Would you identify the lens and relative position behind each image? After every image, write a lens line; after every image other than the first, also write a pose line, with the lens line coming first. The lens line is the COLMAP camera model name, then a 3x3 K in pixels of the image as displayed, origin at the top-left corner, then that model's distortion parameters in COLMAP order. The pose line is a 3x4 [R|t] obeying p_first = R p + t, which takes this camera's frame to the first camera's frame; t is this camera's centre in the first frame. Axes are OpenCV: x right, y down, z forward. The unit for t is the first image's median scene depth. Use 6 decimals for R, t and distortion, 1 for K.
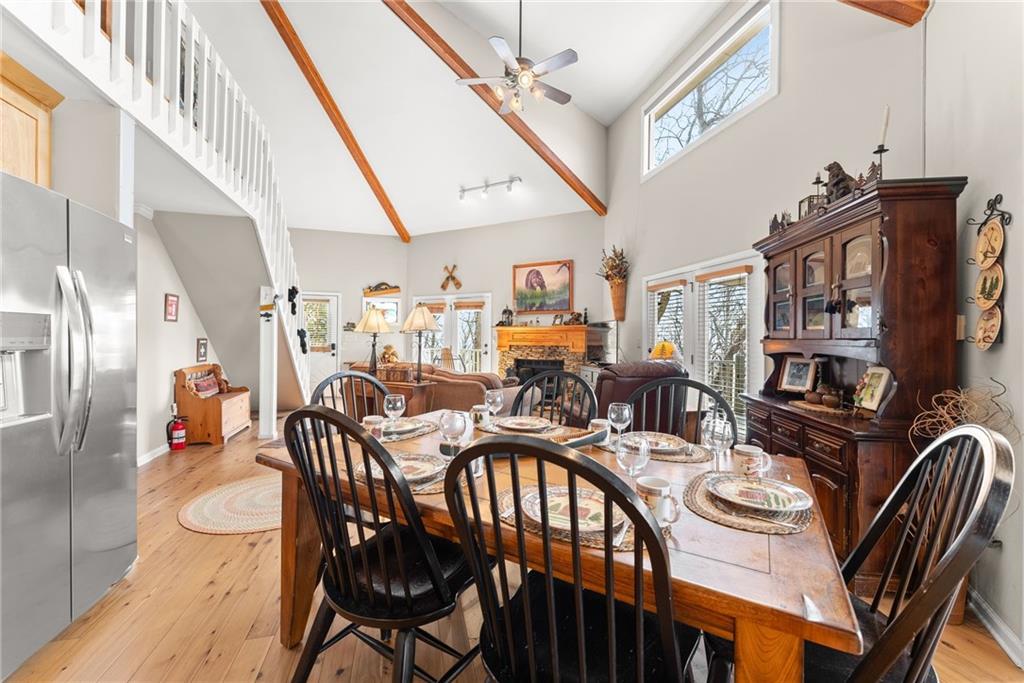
lens RADIAL K [[405.2, 0, 514.8], [0, 405.2, 337.1], [0, 0, 1]] dist [-0.011236, 0.000311]
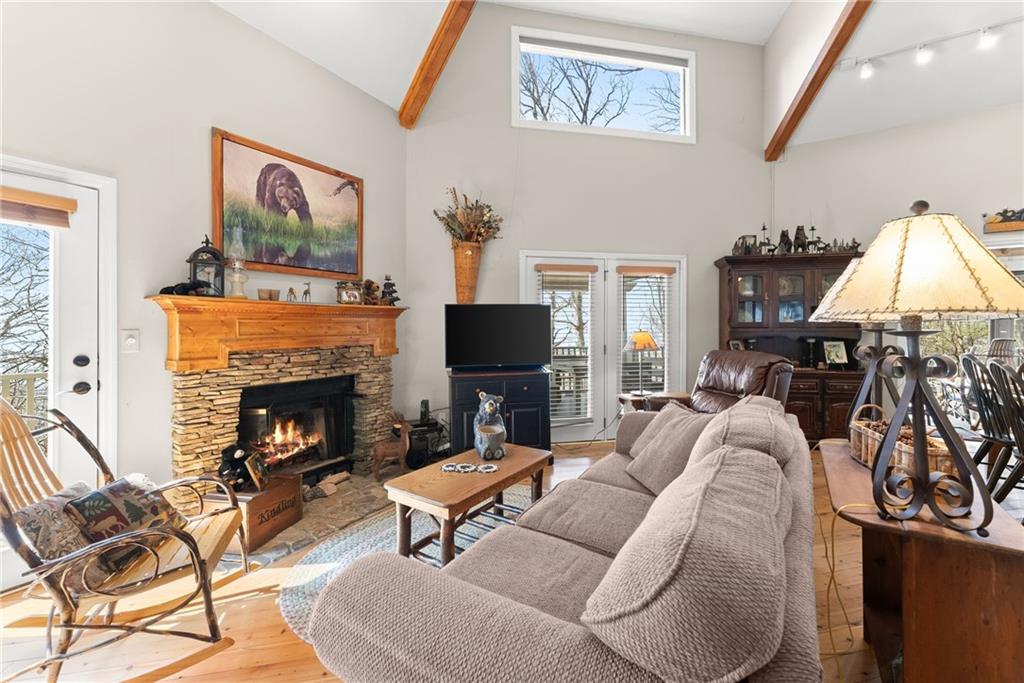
lens RADIAL K [[405.2, 0, 494.5], [0, 405.2, 323.2], [0, 0, 1]] dist [-0.011236, 0.000311]
pose [[0.064729, -0.001987, 0.997901, -0.349268], [-0.001961, 0.999996, 0.002118, -0.006531], [-0.997901, -0.002094, 0.064725, 0.748784]]
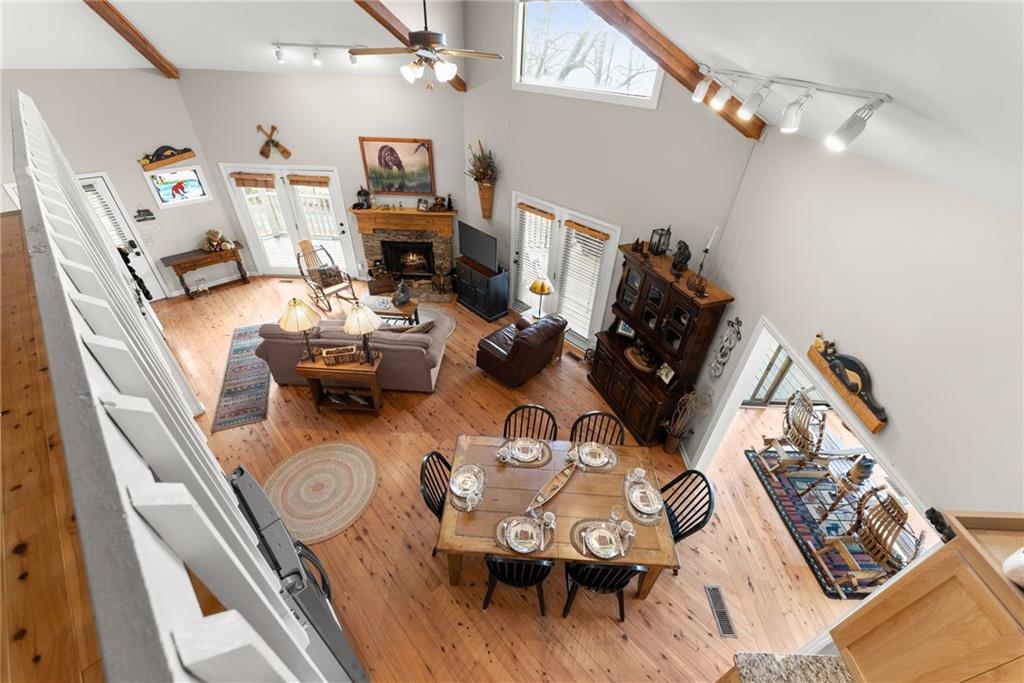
lens RADIAL K [[405.2, 0, 507.5], [0, 405.2, 338.0], [0, 0, 1]] dist [-0.011236, 0.000311]
pose [[0.883411, -0.265198, 0.386336, -0.176067], [-0.019928, 0.802441, 0.596399, -0.364256], [-0.468175, -0.534564, 0.703600, 0.003716]]
